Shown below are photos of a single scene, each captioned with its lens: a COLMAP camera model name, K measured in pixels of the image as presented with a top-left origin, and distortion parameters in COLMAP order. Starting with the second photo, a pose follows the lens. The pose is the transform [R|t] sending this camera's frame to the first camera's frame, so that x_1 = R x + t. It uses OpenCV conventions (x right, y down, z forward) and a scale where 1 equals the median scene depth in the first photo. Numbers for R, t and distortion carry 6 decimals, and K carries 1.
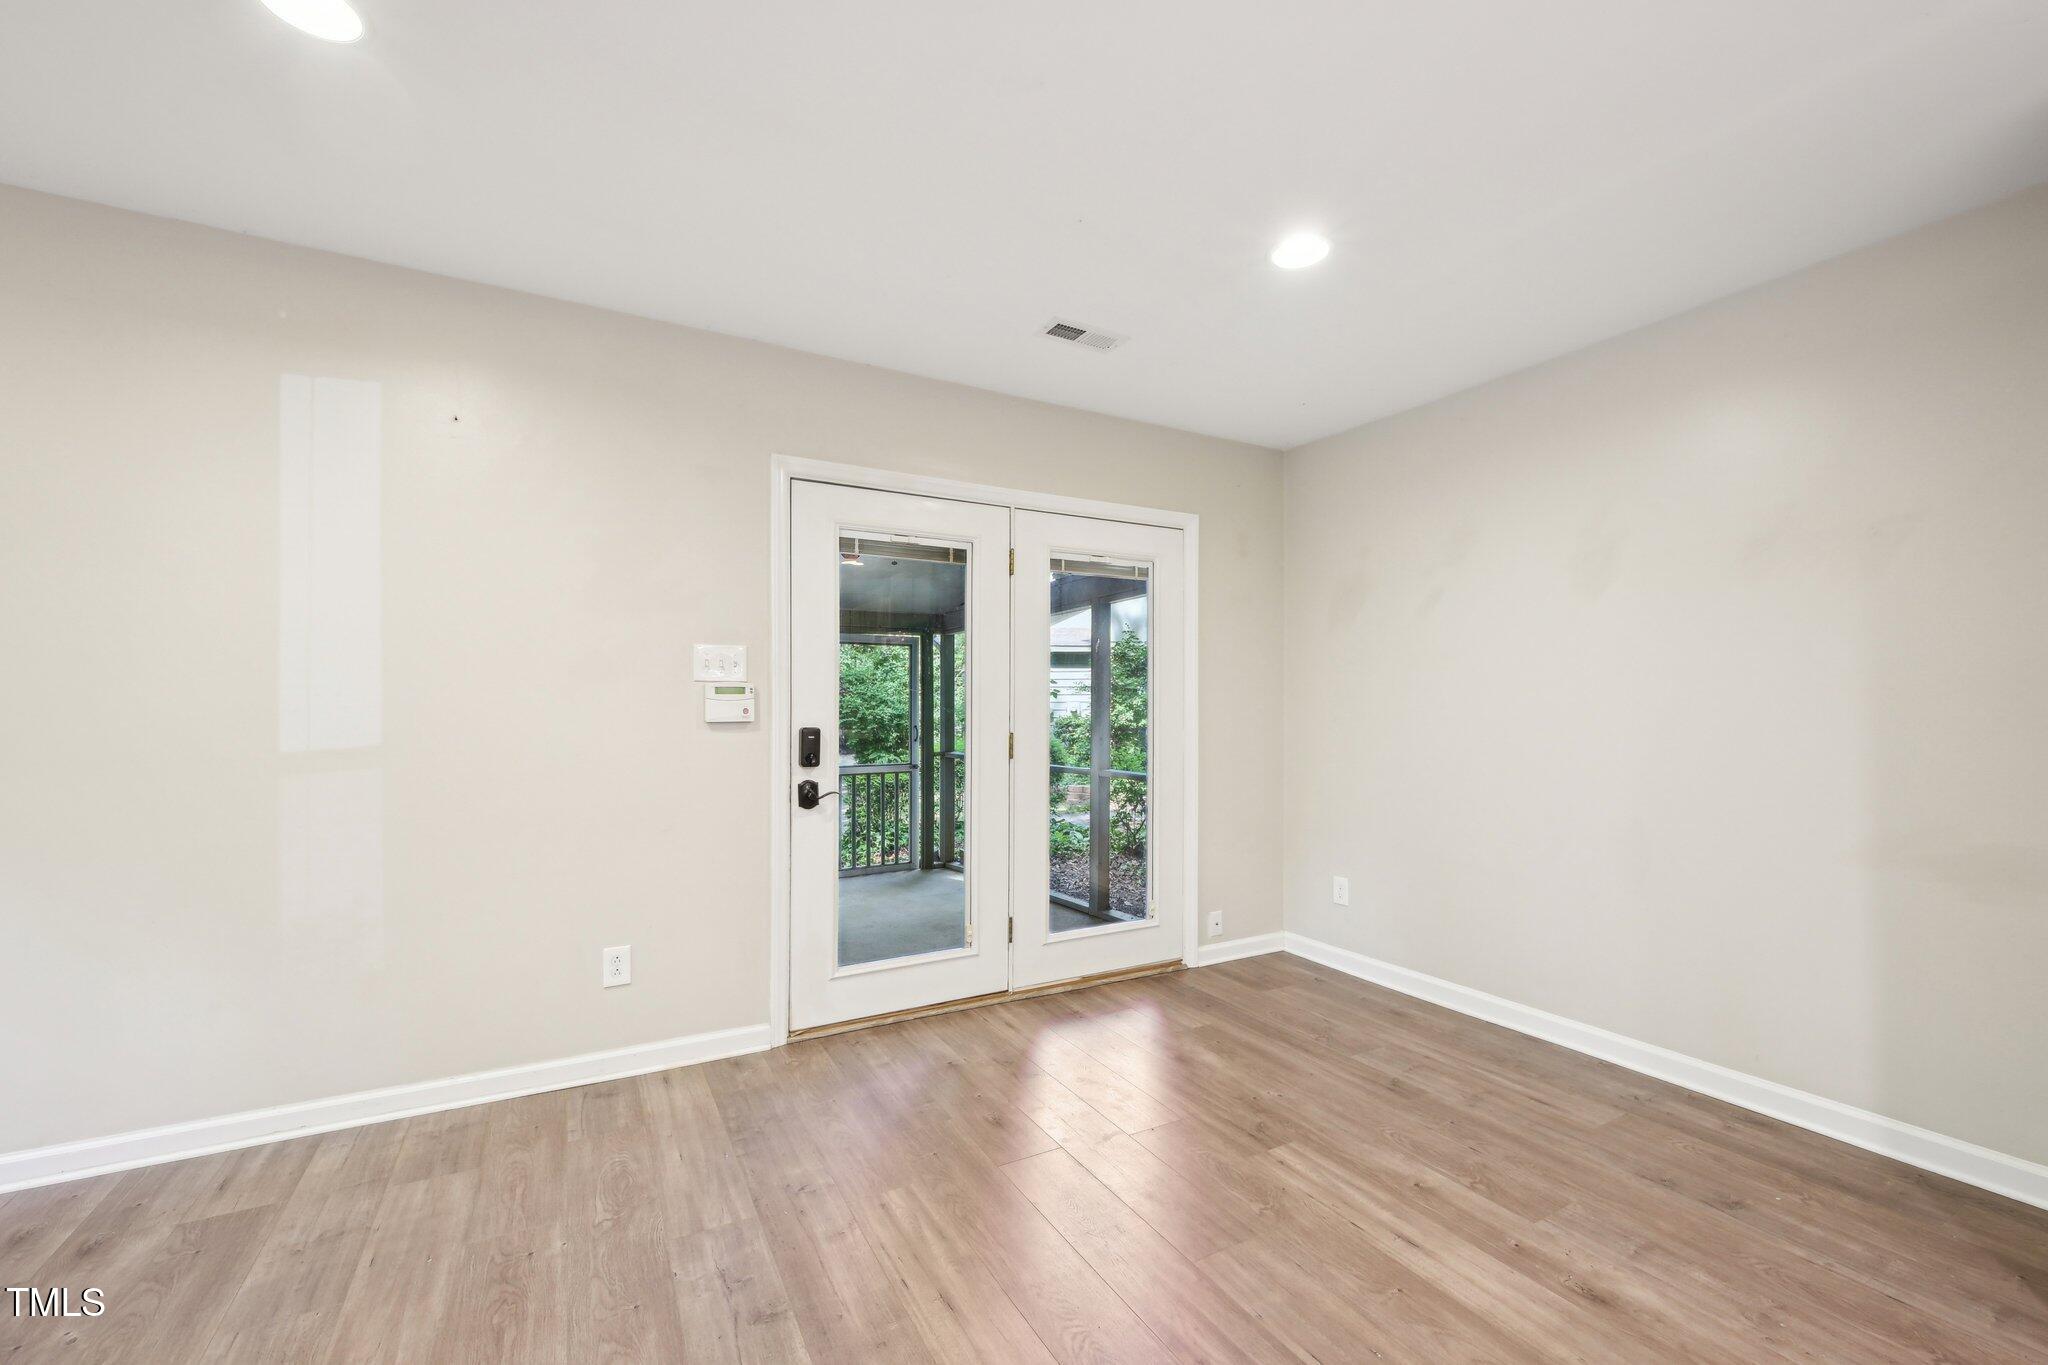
lens RADIAL K [[834.0, 0, 1029.7], [0, 834.0, 708.6], [0, 0, 1]] dist [-0.001234, -0.000044]
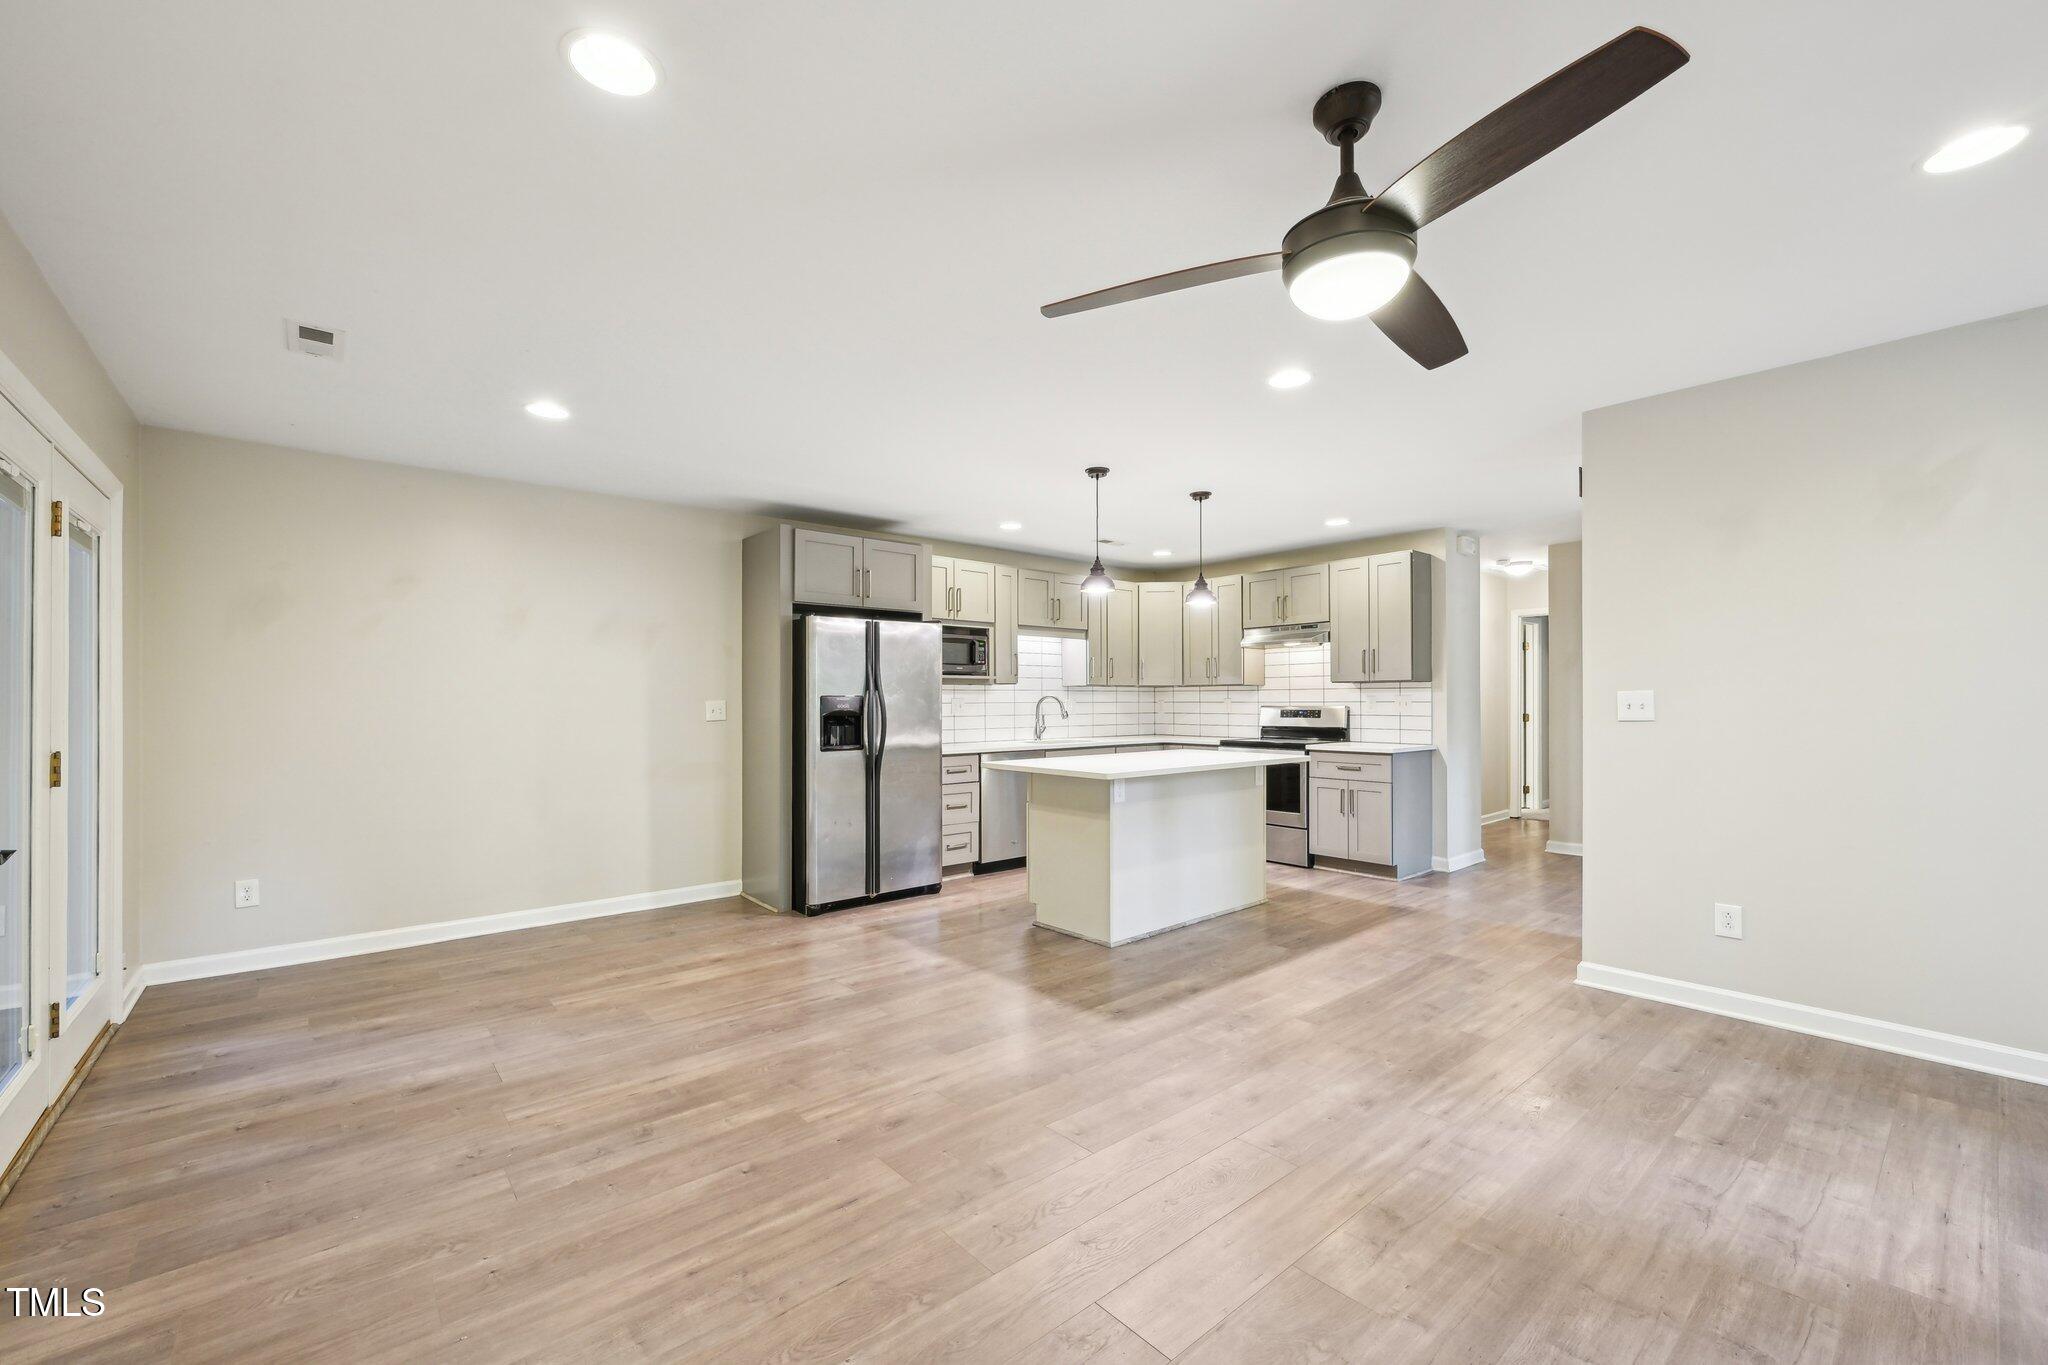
lens RADIAL K [[830.4, 0, 1017.3], [0, 830.4, 710.0], [0, 0, 1]] dist [0.001484, 0.000378]
pose [[-0.192823, -0.006476, 0.981212, -1.050790], [0.005027, 0.999959, 0.007588, -0.009324], [-0.981221, 0.006396, -0.192783, 0.360513]]
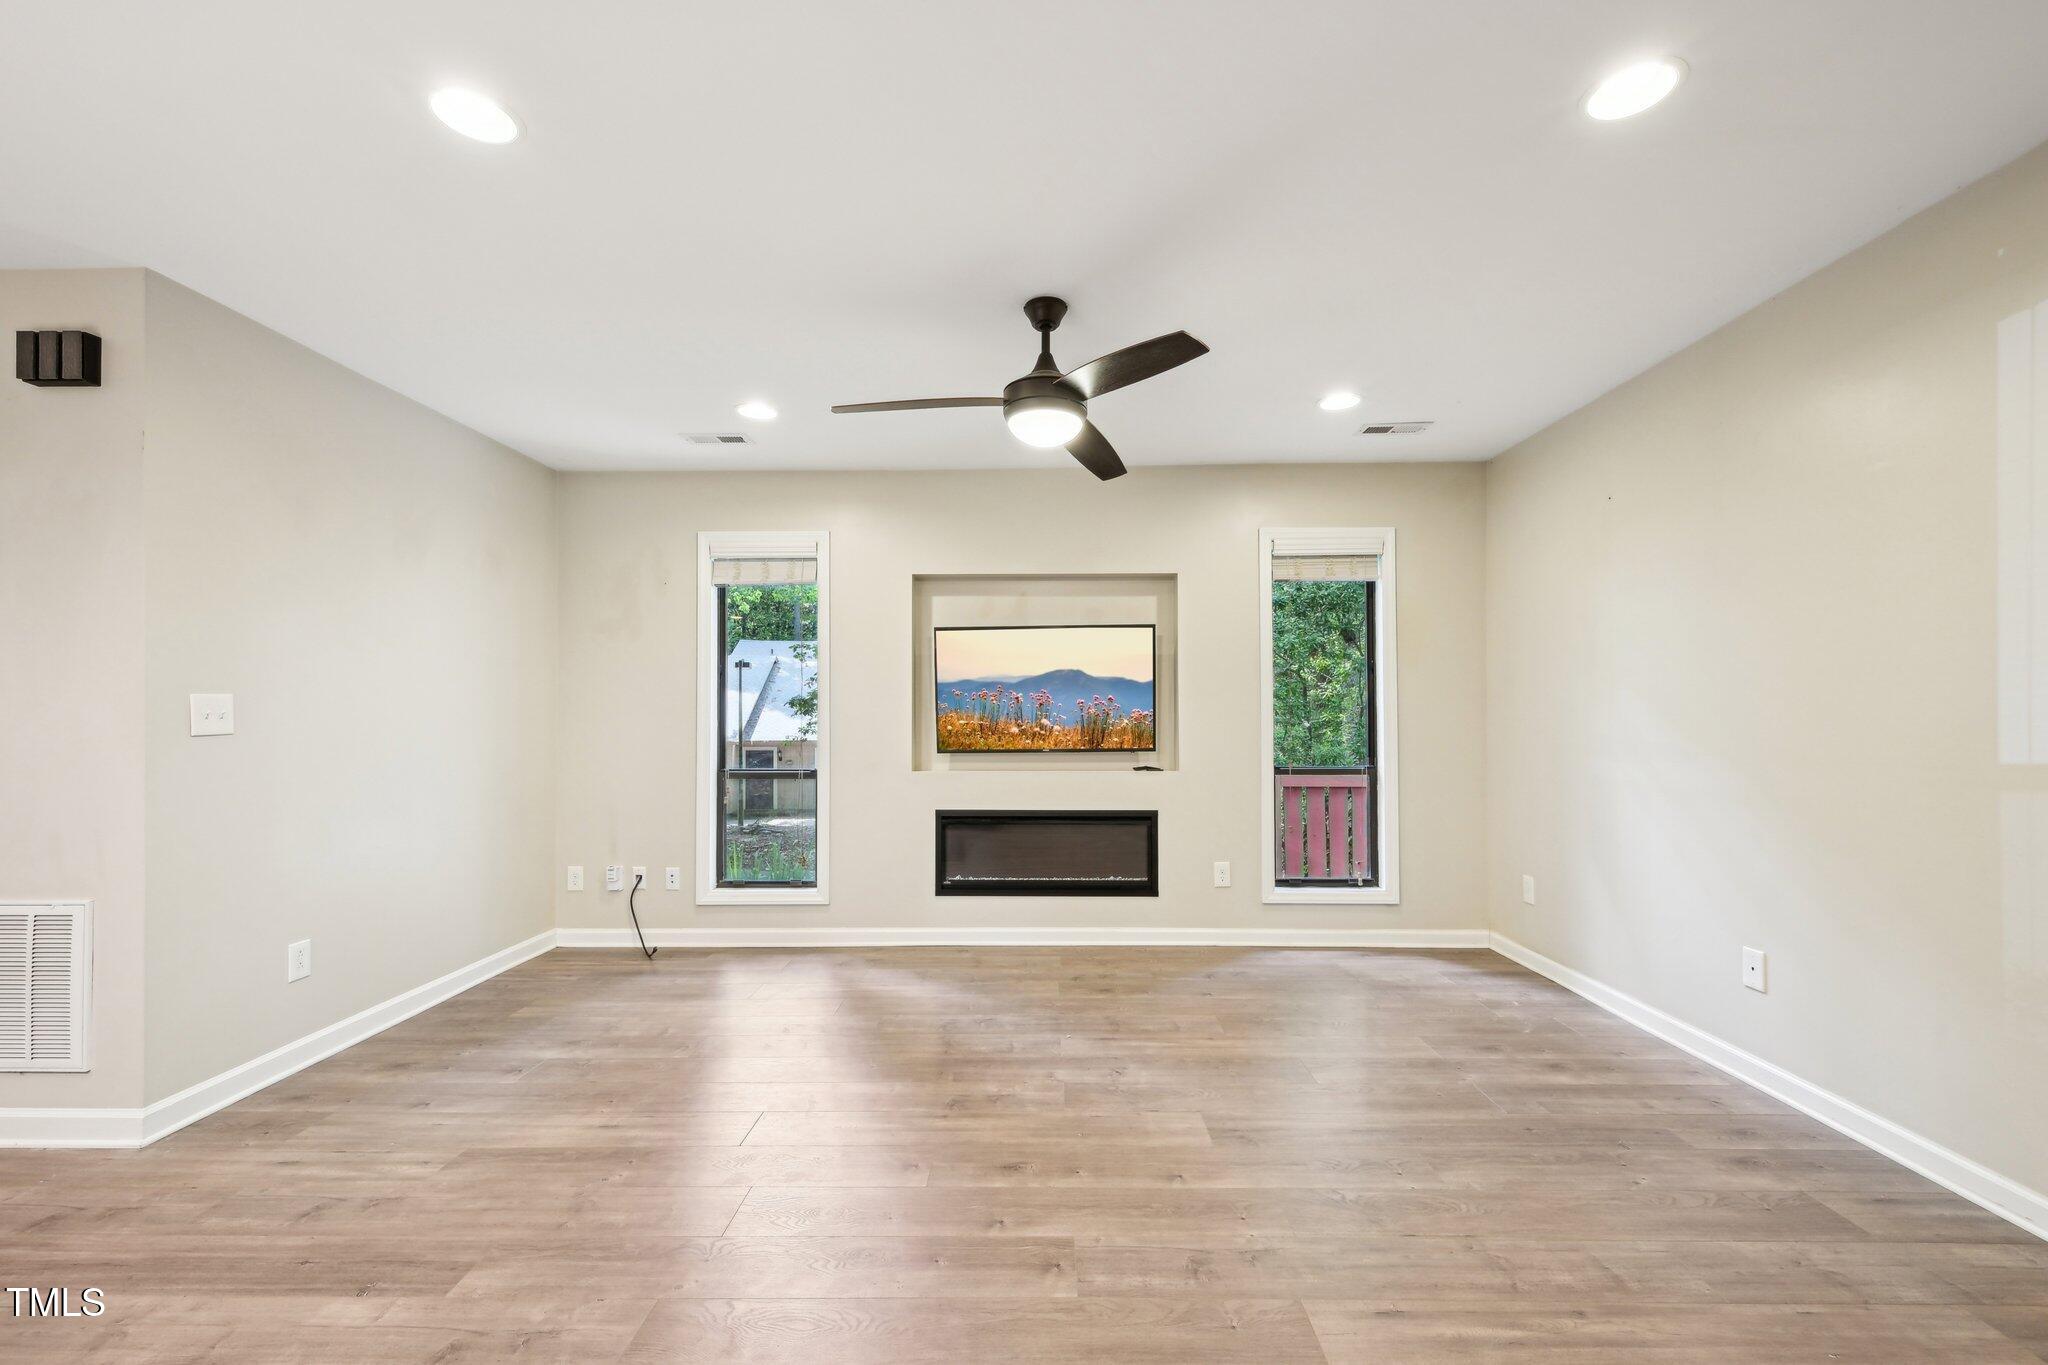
lens RADIAL K [[826.4, 0, 1028.6], [0, 826.4, 708.9], [0, 0, 1]] dist [0.001123, 0.000180]
pose [[-0.503850, -0.005978, -0.863770, 0.266738], [0.002028, 0.999965, -0.008104, 0.001504], [0.863789, -0.005835, -0.503821, 0.442132]]
